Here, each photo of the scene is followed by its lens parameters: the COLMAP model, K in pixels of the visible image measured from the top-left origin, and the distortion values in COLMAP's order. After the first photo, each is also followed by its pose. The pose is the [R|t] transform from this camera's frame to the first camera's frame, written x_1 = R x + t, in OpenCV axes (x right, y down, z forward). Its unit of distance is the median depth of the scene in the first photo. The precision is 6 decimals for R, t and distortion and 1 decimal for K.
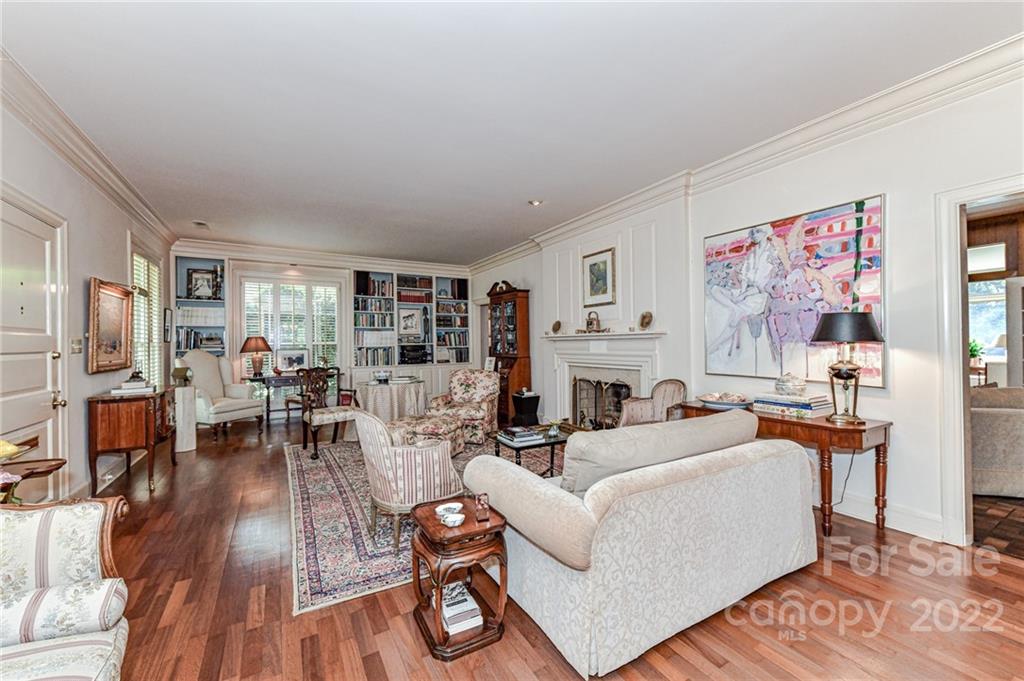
lens RADIAL K [[403.2, 0, 512.0], [0, 403.2, 340.5], [0, 0, 1]] dist [0.013872, -0.007604]
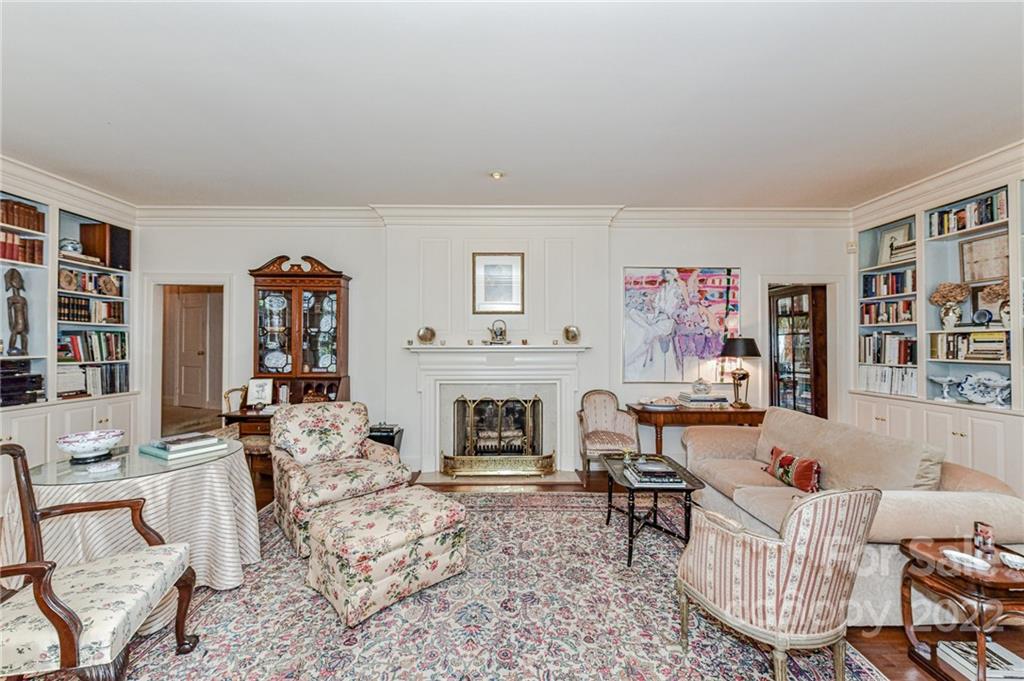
lens RADIAL K [[398.9, 0, 512.0], [0, 398.9, 340.5], [0, 0, 1]] dist [0.003218, 0.000165]
pose [[0.491112, 0.023028, 0.870792, -0.735363], [-0.010092, 0.999734, -0.020746, -0.013343], [-0.871038, 0.001400, 0.491213, 0.760664]]
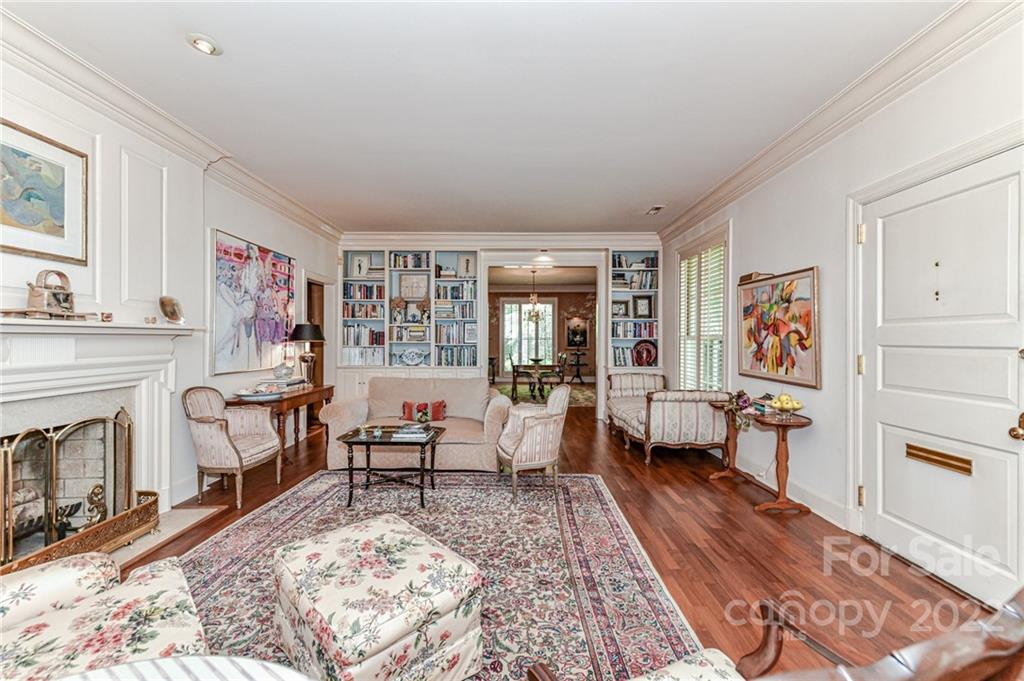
lens RADIAL K [[403.2, 0, 512.0], [0, 403.2, 340.5], [0, 0, 1]] dist [0.013872, -0.007604]
pose [[-0.861253, 0.007943, 0.508114, -0.623995], [0.004569, 0.999958, -0.007887, 0.014309], [-0.508156, -0.004472, -0.861254, 1.551075]]
